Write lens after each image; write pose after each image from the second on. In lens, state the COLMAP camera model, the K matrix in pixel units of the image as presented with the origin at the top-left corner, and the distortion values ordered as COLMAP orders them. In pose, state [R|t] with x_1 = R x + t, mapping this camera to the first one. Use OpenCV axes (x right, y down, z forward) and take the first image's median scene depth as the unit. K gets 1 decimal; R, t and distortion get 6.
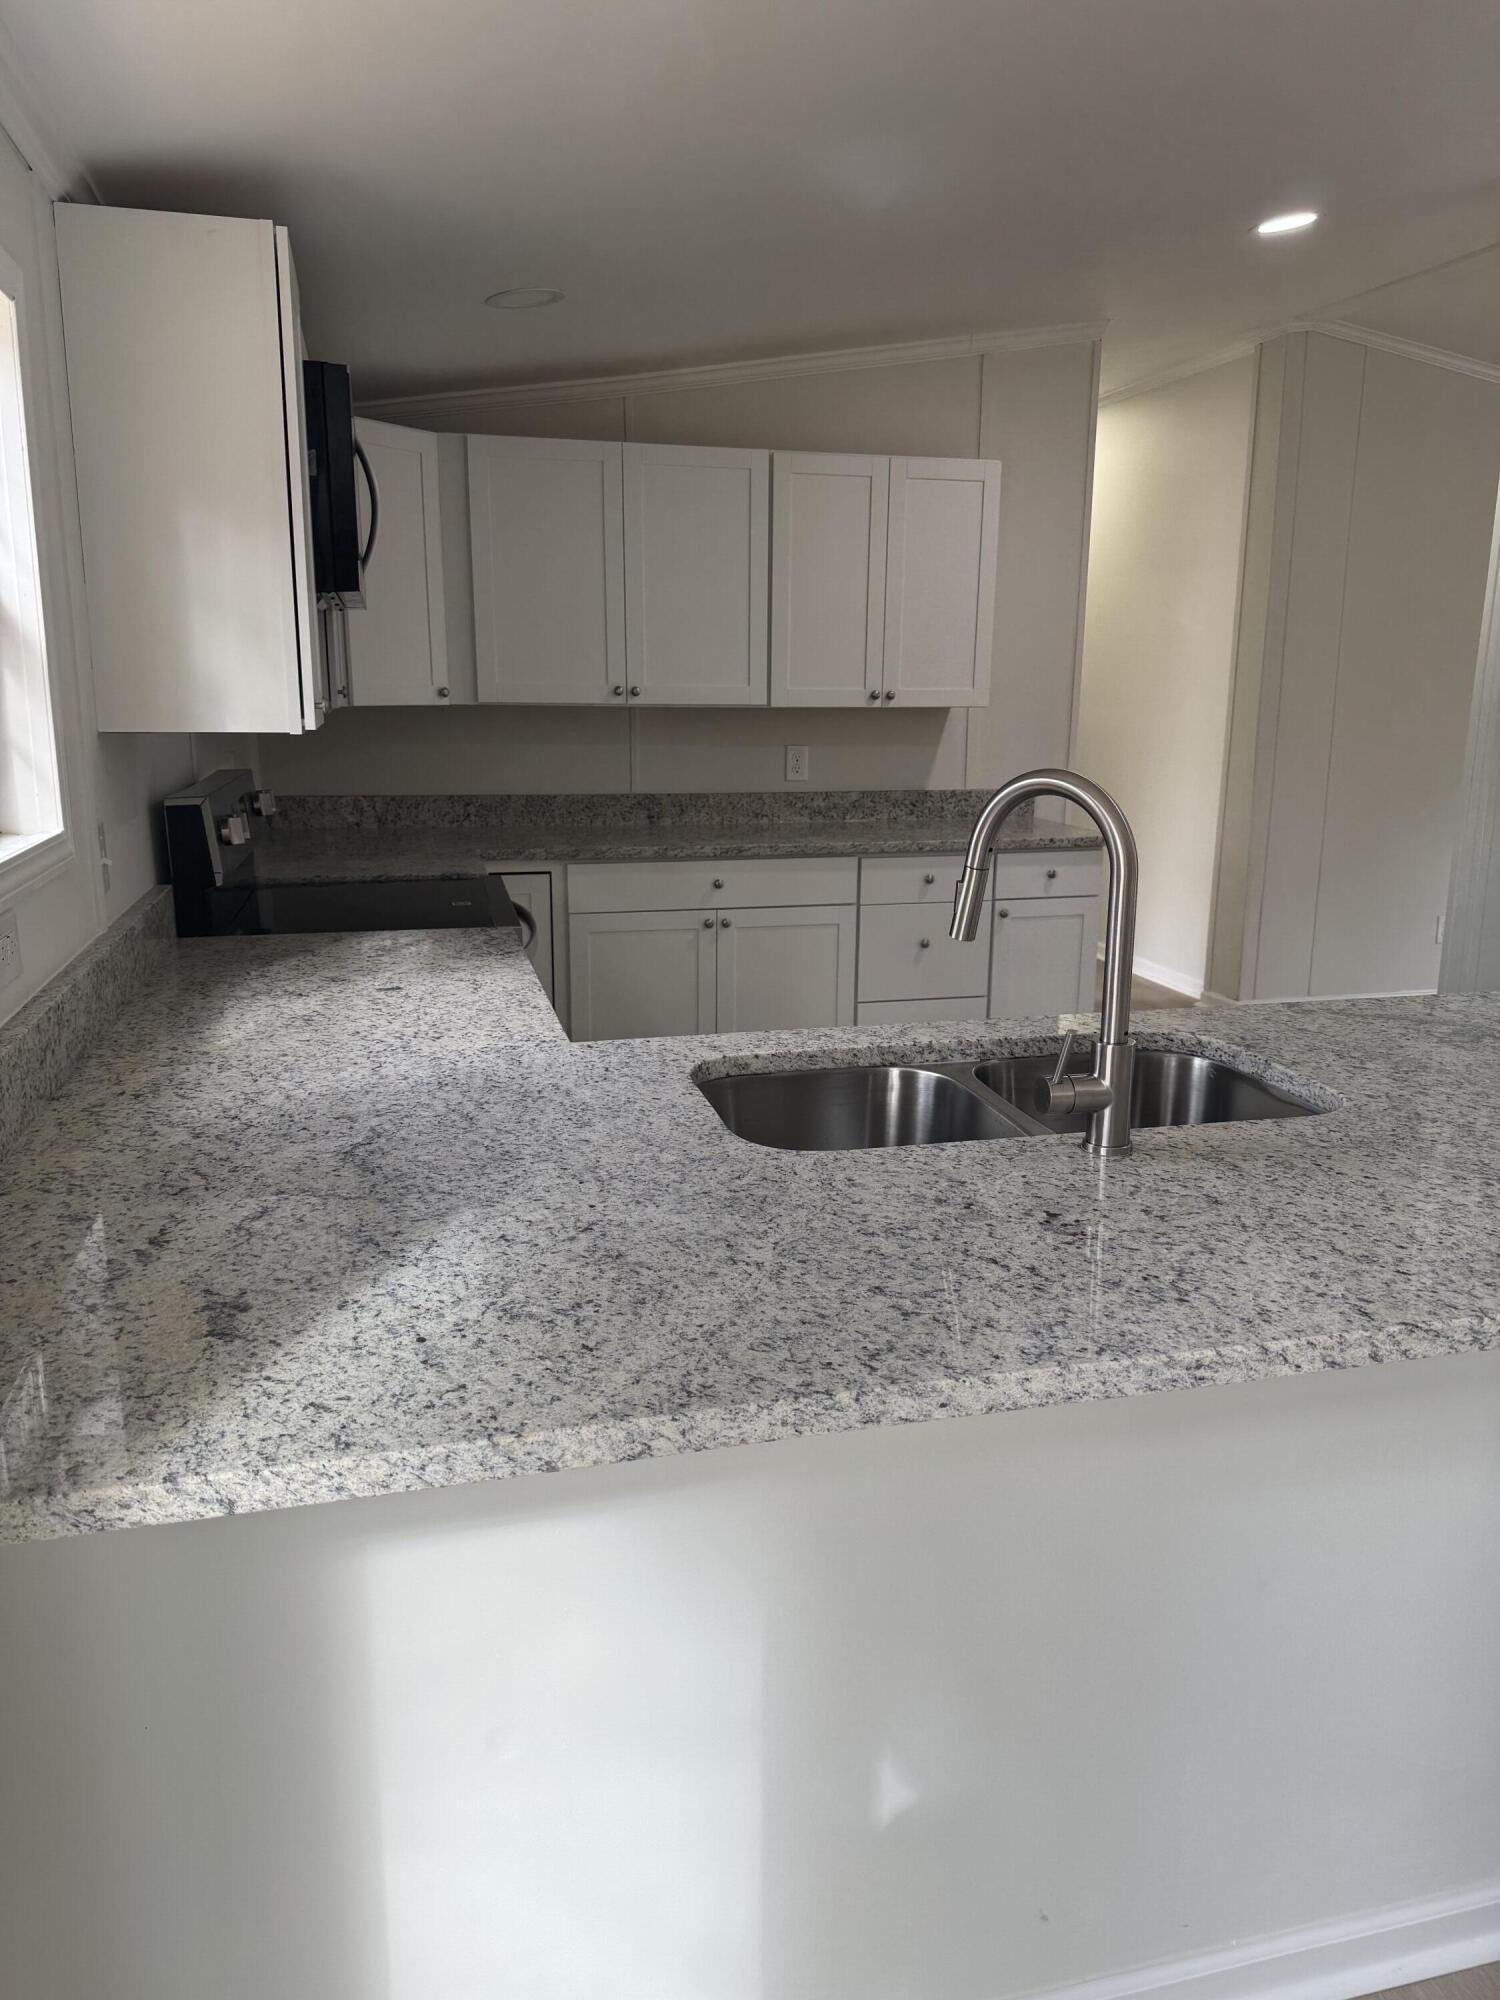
lens RADIAL K [[1375.1, 0, 750.0], [0, 1375.1, 1000.0], [0, 0, 1]] dist [0.097042, -0.128580]
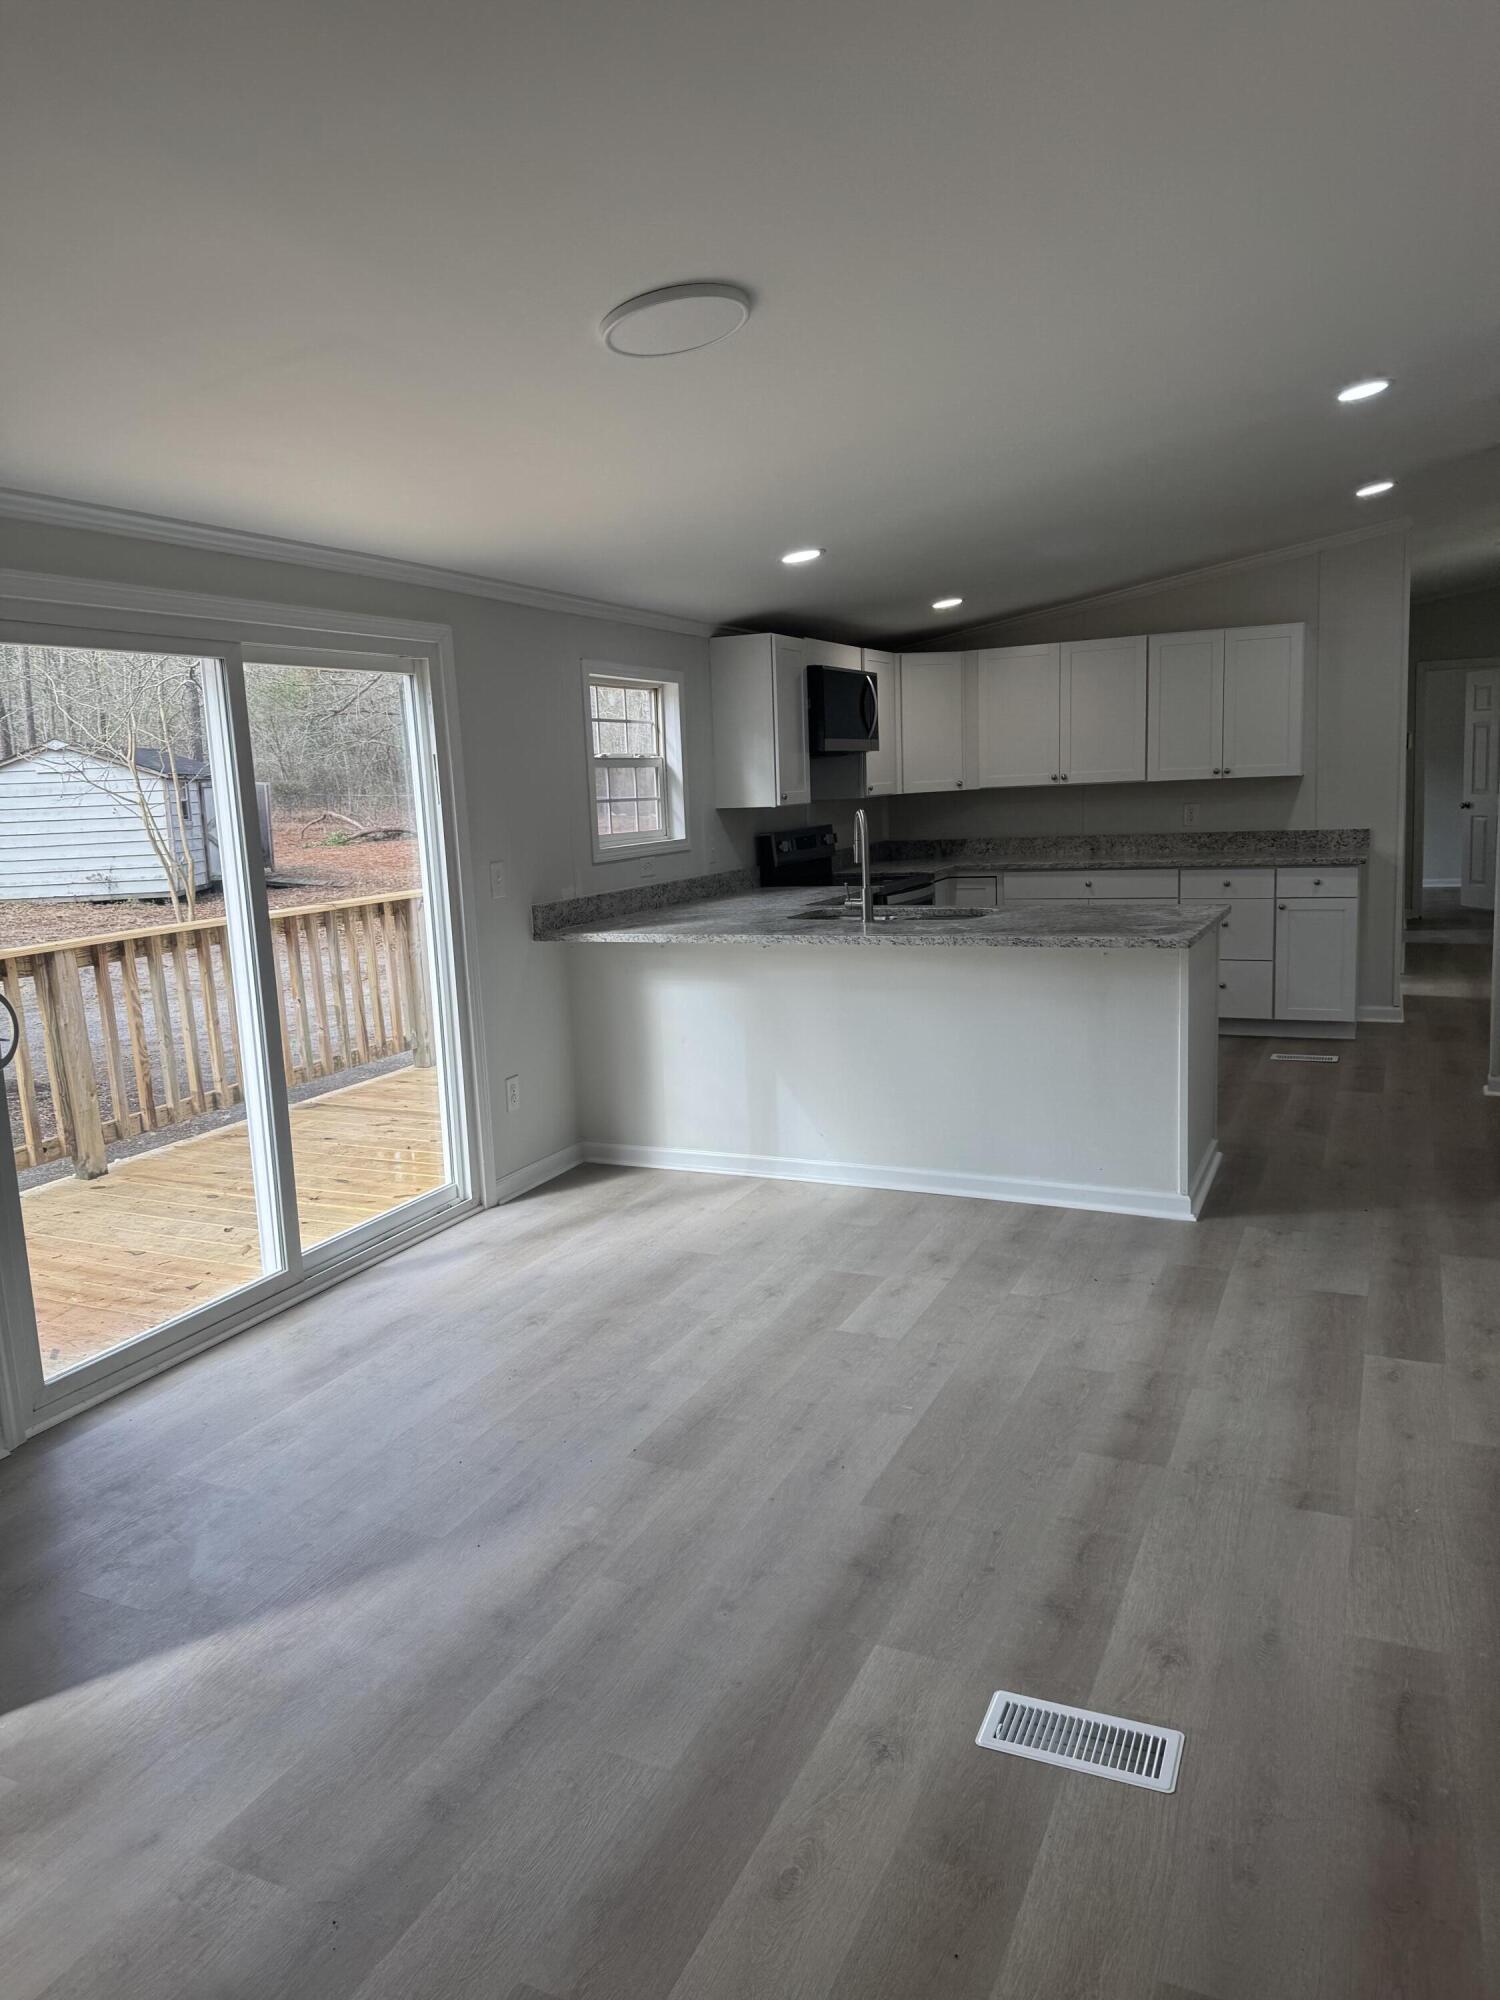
lens RADIAL K [[1368.9, 0, 749.9], [0, 1368.9, 991.4], [0, 0, 1]] dist [0.122063, -0.125181]
pose [[0.779680, 0.056042, -0.623666, 0.712990], [-0.092788, 0.995332, -0.026560, 0.131217], [0.619266, 0.078577, 0.781240, -0.593999]]
